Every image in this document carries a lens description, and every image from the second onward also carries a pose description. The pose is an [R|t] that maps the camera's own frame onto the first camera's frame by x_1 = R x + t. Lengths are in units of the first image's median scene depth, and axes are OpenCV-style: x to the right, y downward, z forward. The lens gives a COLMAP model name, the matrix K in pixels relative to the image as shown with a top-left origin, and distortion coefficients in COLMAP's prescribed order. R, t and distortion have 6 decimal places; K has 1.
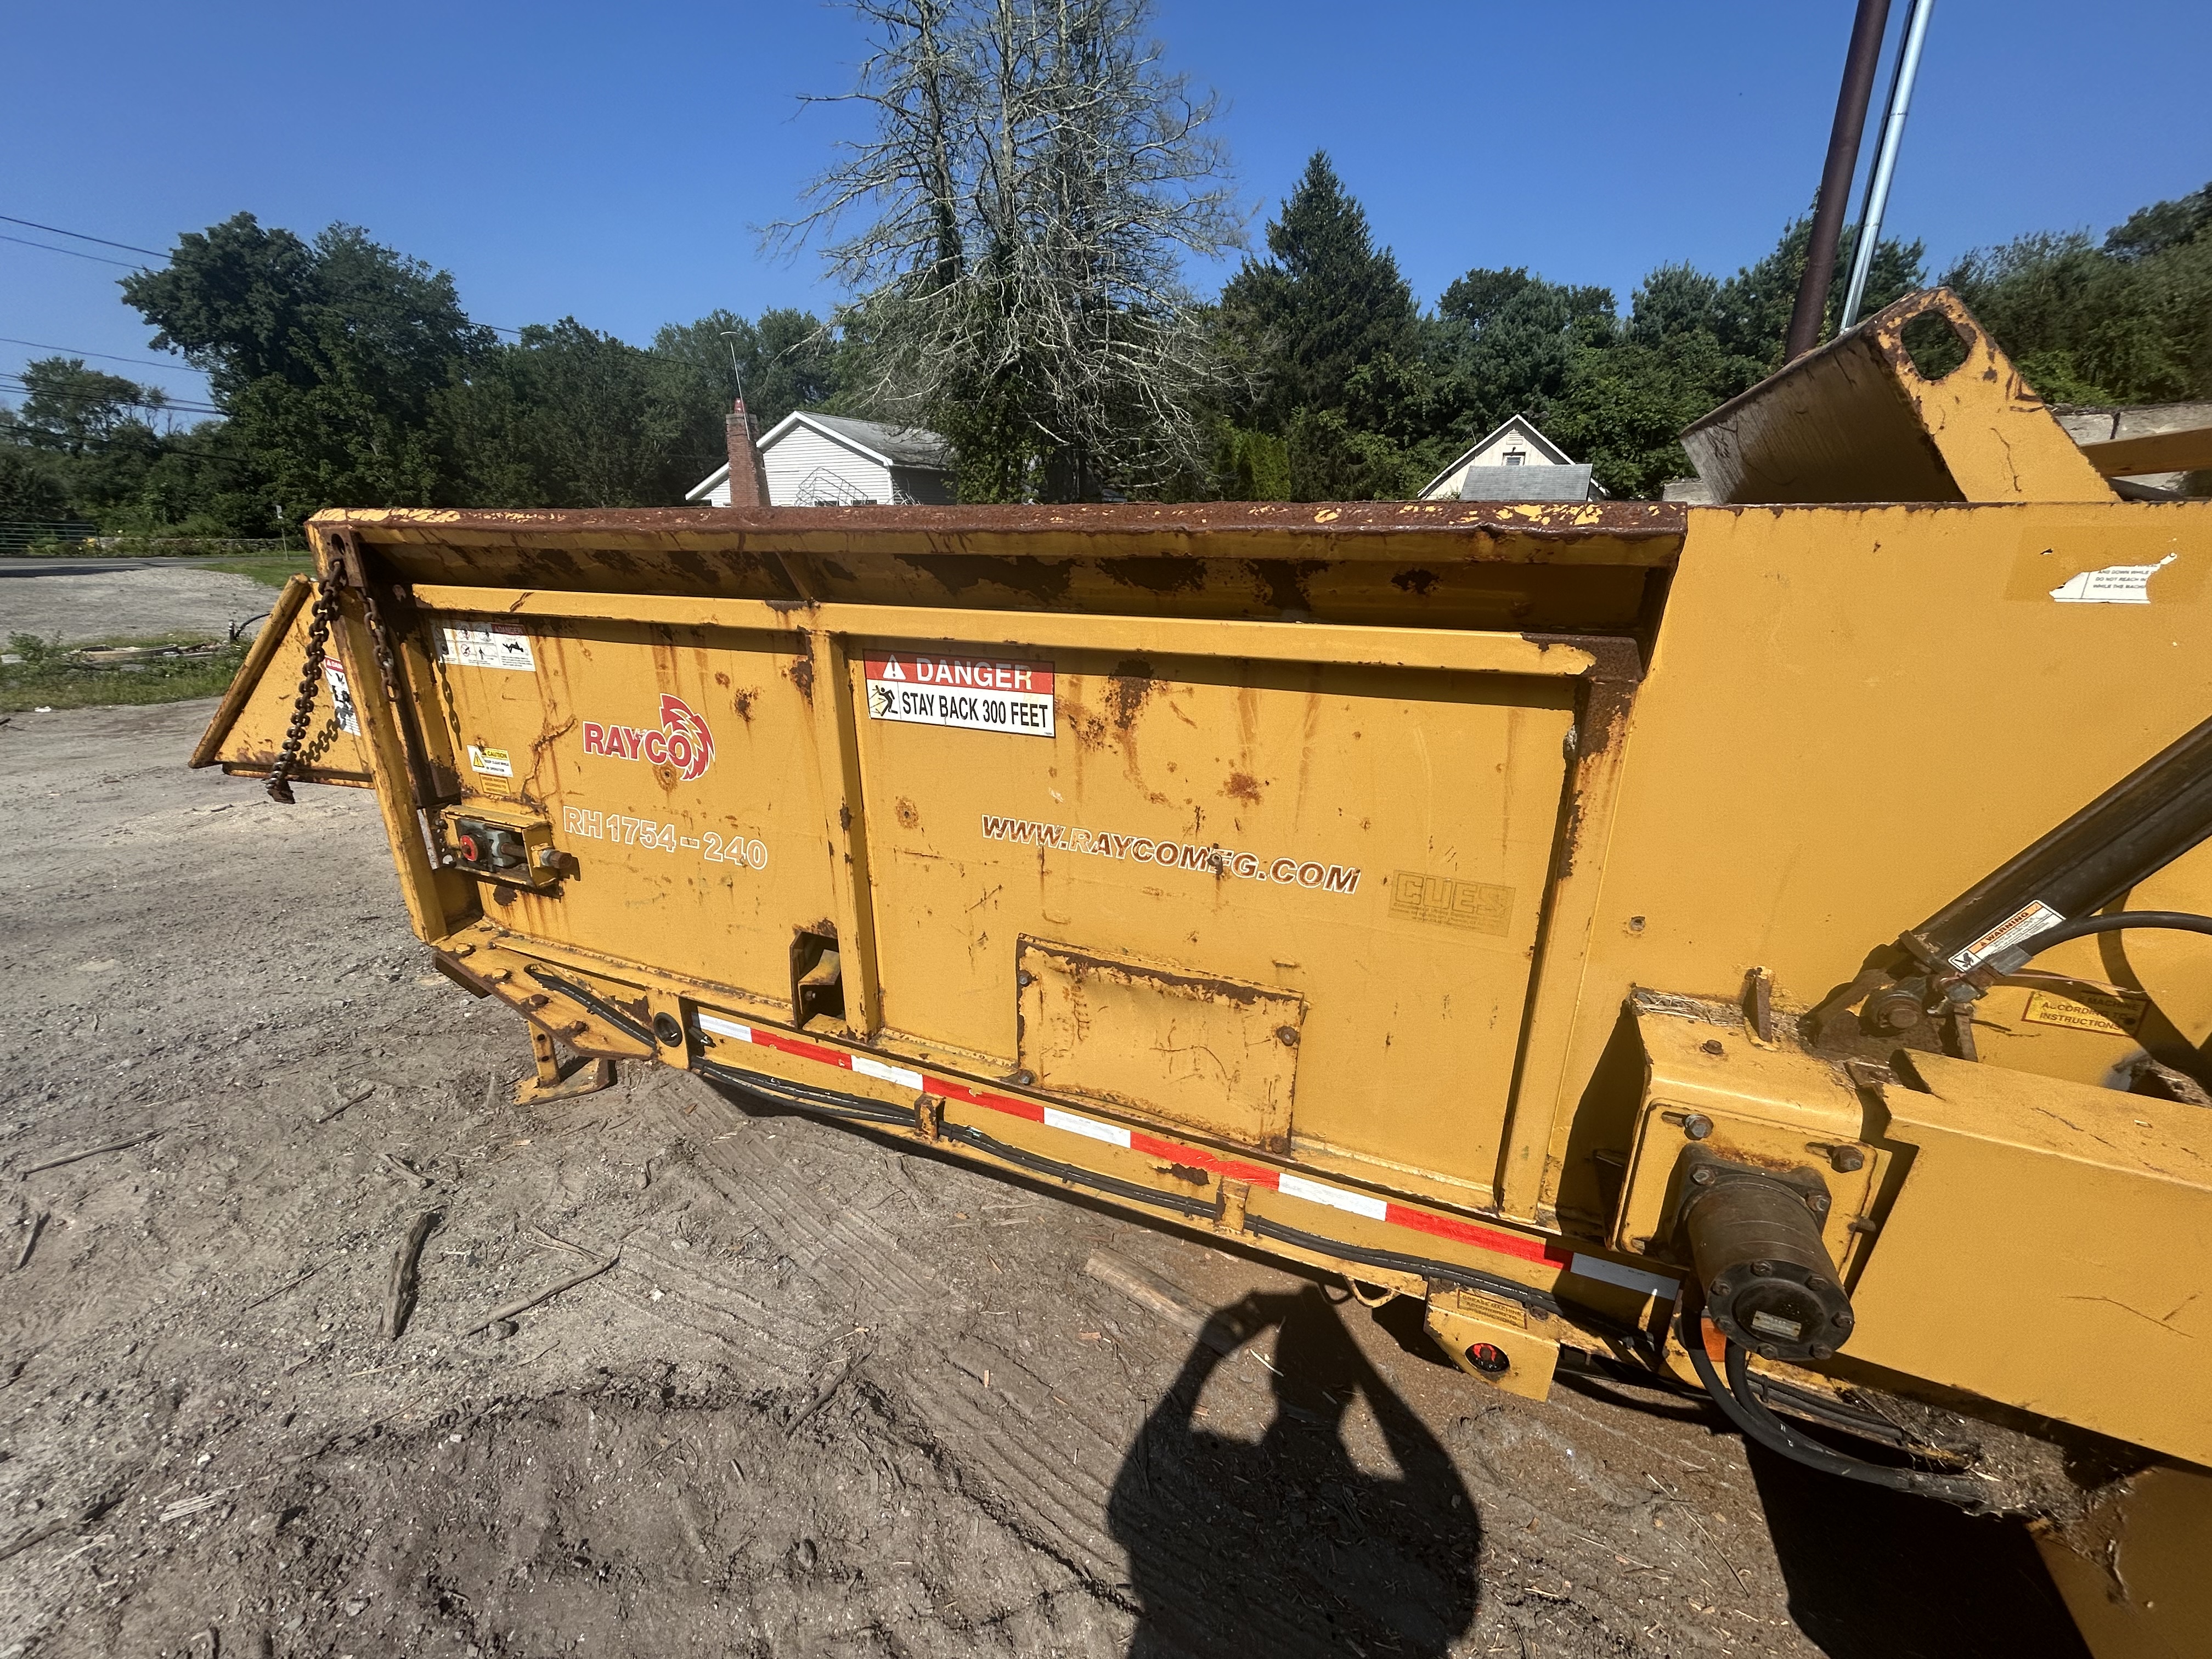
lens RADIAL K [[890.6, 0, 1102.7], [0, 890.6, 833.2], [0, 0, 1]] dist [-0.000632, 0.000070]
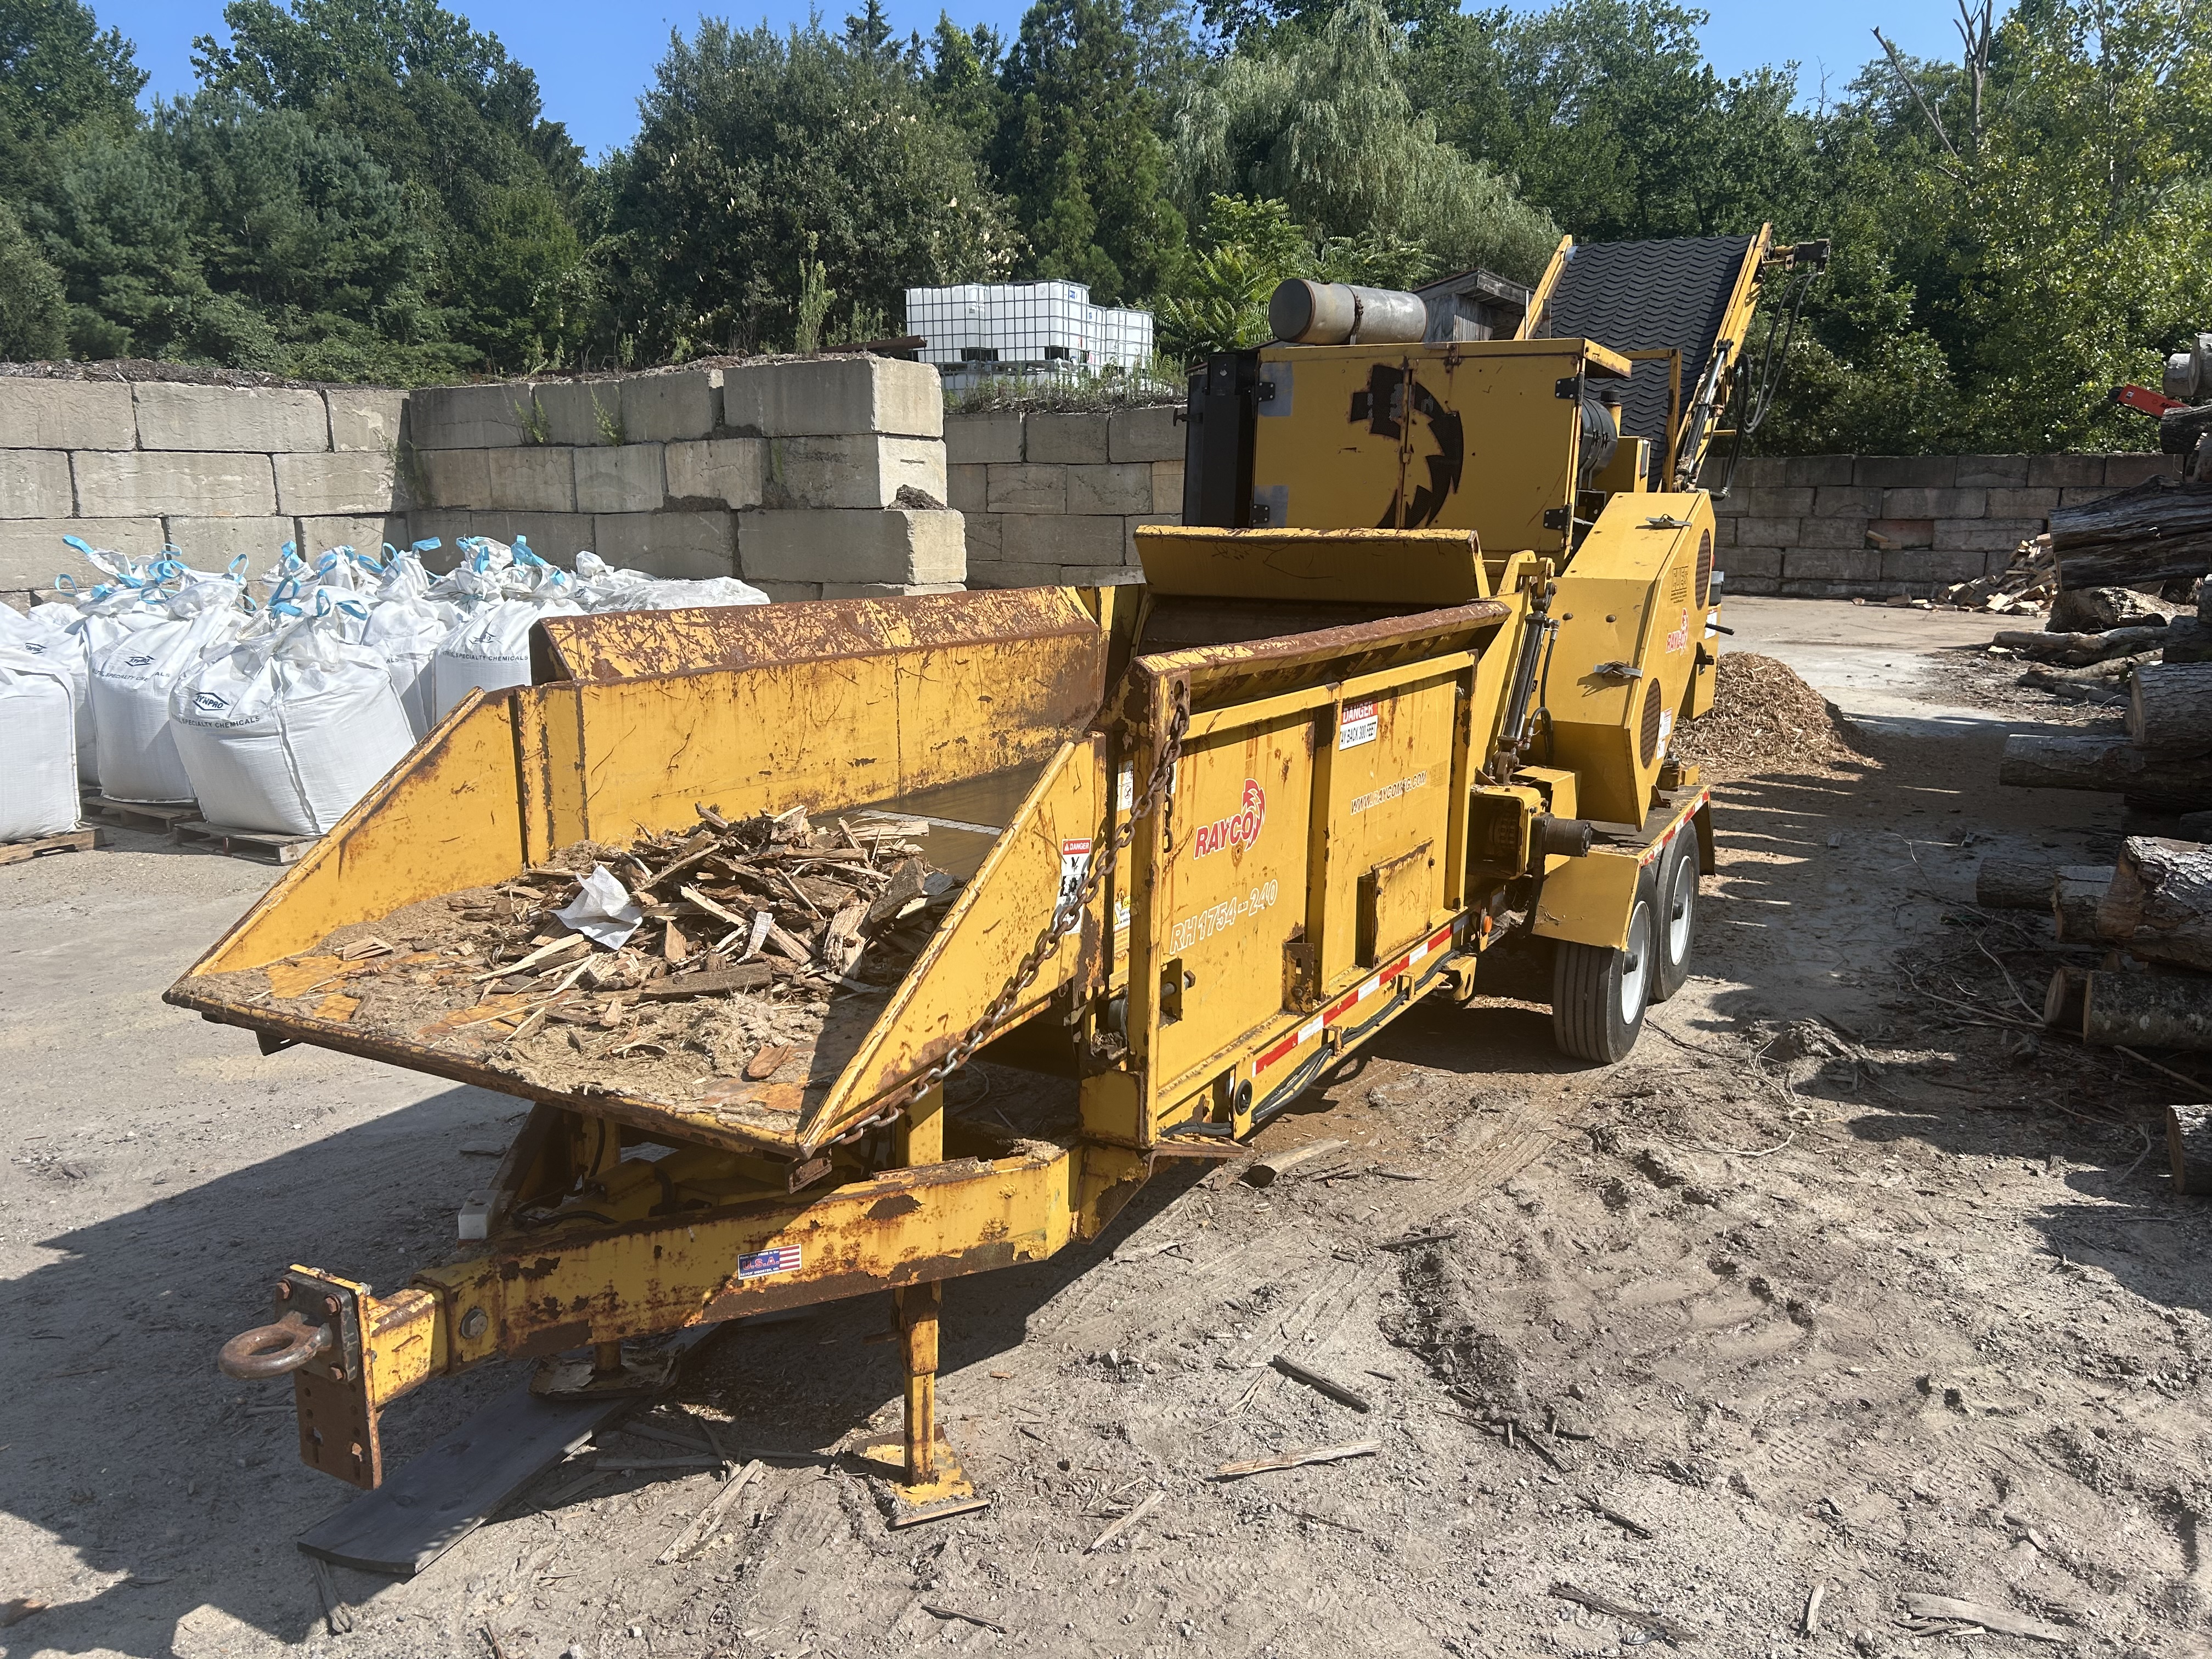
lens RADIAL K [[1676.7, 0, 1100.8], [0, 1676.7, 805.1], [0, 0, 1]] dist [0.056201, -0.065880]
pose [[0.089639, -0.179444, 0.979676, -2.649039], [0.307419, 0.940591, 0.144156, -0.494284], [-0.947343, 0.288249, 0.139479, 0.863355]]
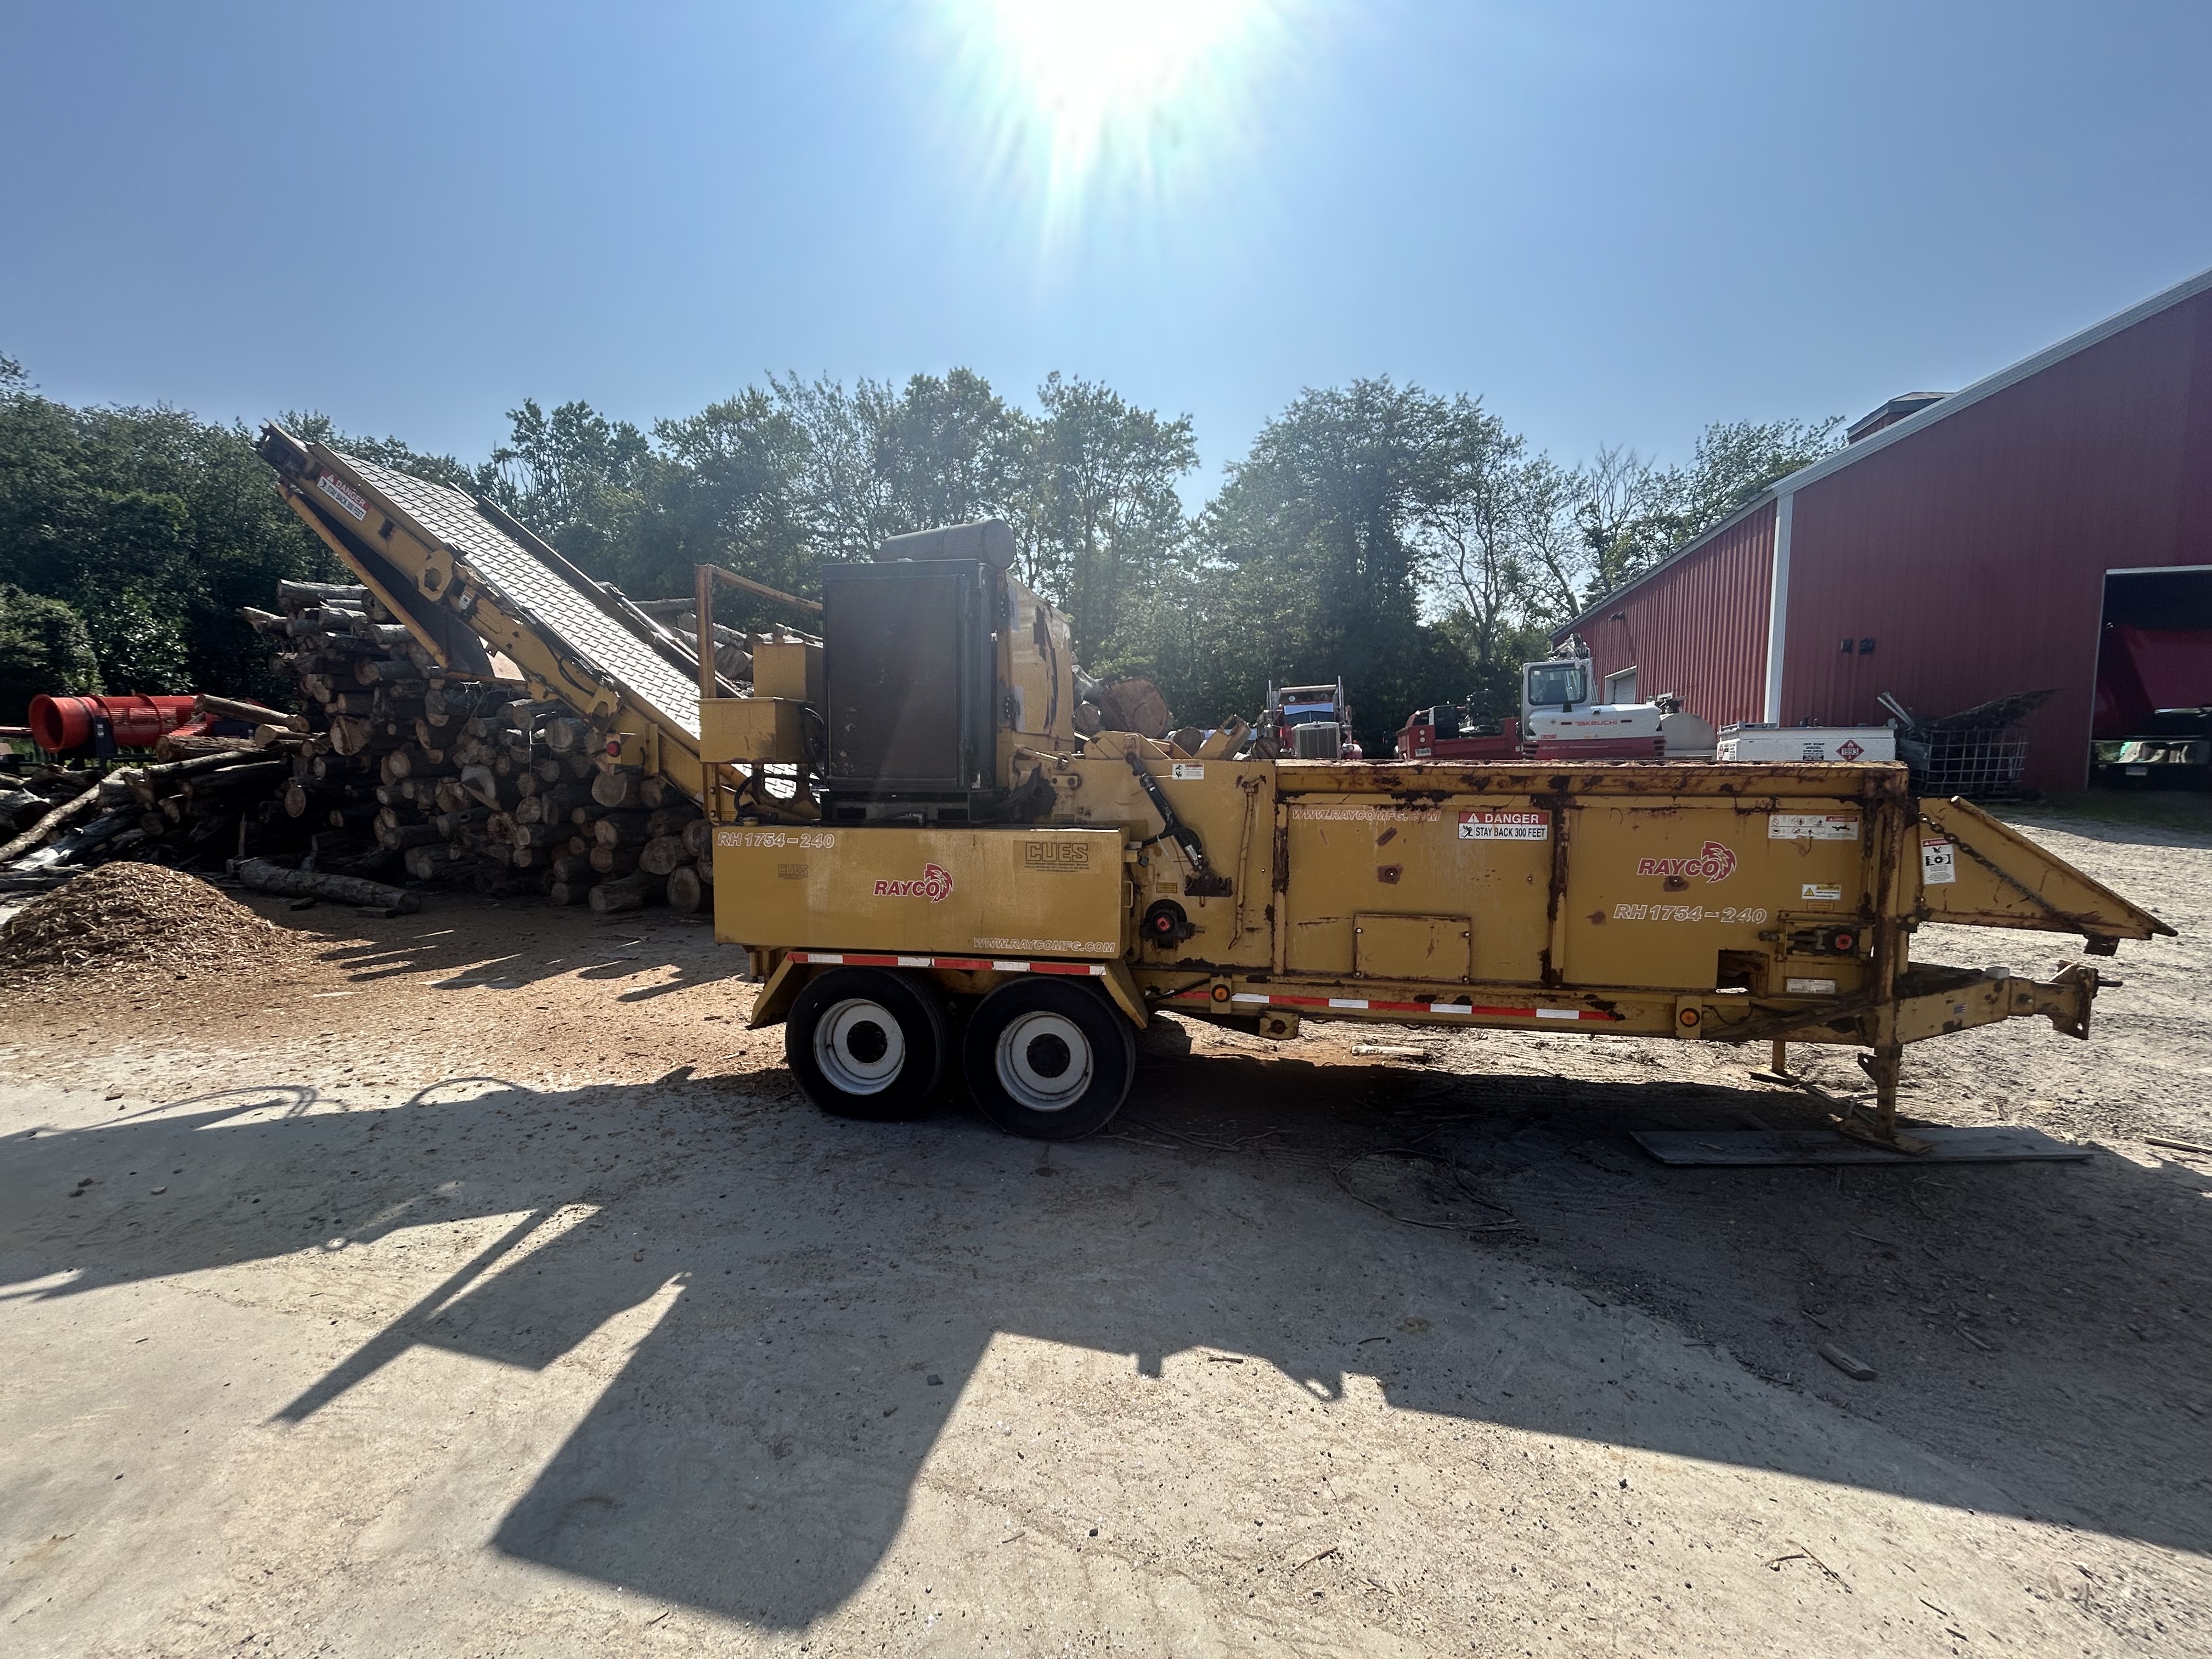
lens RADIAL K [[889.7, 0, 1108.1], [0, 889.7, 837.5], [0, 0, 1]] dist [-0.009401, 0.006994]
pose [[-0.973460, 0.010280, -0.228628, 1.606069], [-0.081110, 0.918649, 0.386660, -1.086790], [0.214003, 0.394942, -0.893434, 3.212801]]
